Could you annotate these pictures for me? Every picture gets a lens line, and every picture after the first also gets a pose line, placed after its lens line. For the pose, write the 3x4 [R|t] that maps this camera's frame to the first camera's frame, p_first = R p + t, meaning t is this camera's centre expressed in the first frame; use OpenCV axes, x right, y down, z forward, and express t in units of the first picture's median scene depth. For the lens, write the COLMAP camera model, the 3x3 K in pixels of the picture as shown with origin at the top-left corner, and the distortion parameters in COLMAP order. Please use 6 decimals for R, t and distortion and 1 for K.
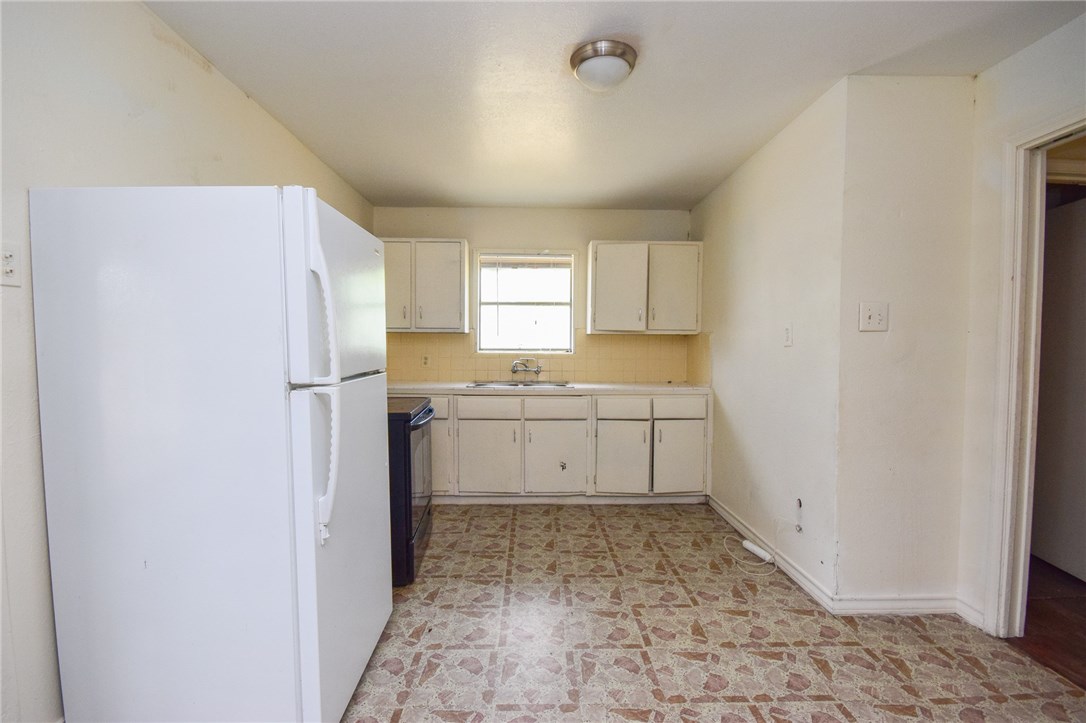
lens RADIAL K [[489.1, 0, 541.6], [0, 489.1, 366.0], [0, 0, 1]] dist [-0.001170, -0.000039]
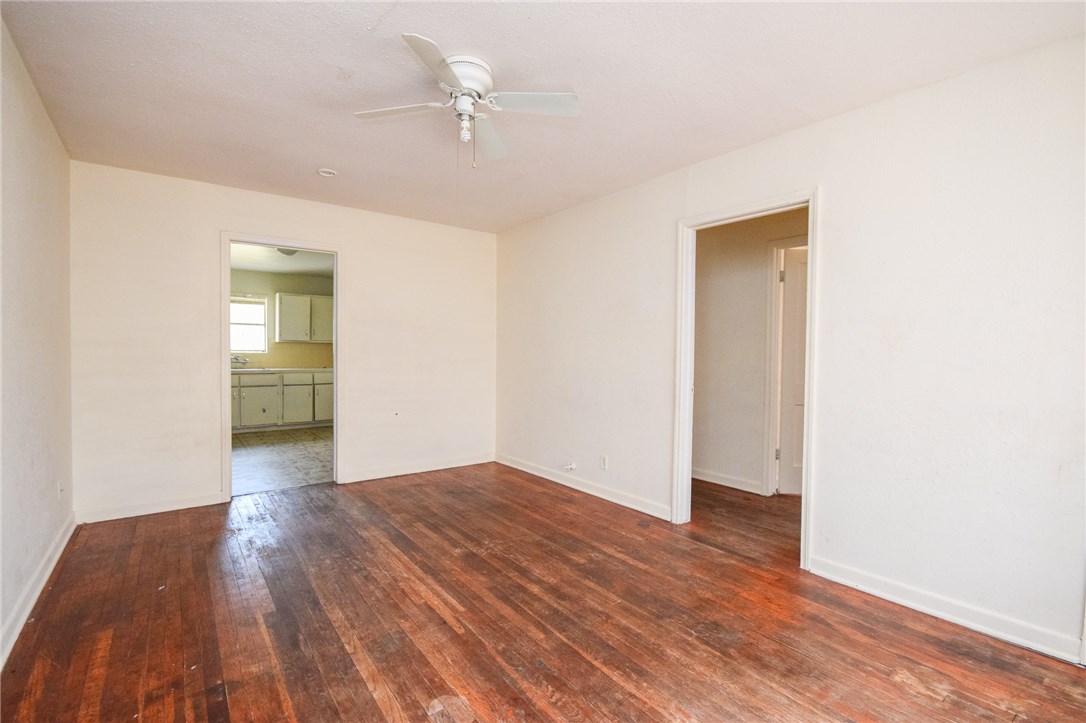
lens RADIAL K [[489.1, 0, 541.9], [0, 489.1, 363.0], [0, 0, 1]] dist [-0.001170, -0.000039]
pose [[0.808994, -0.010260, 0.587728, -0.196782], [0.019253, 0.999774, -0.009048, 0.055074], [-0.587502, 0.018635, 0.809008, -1.184889]]
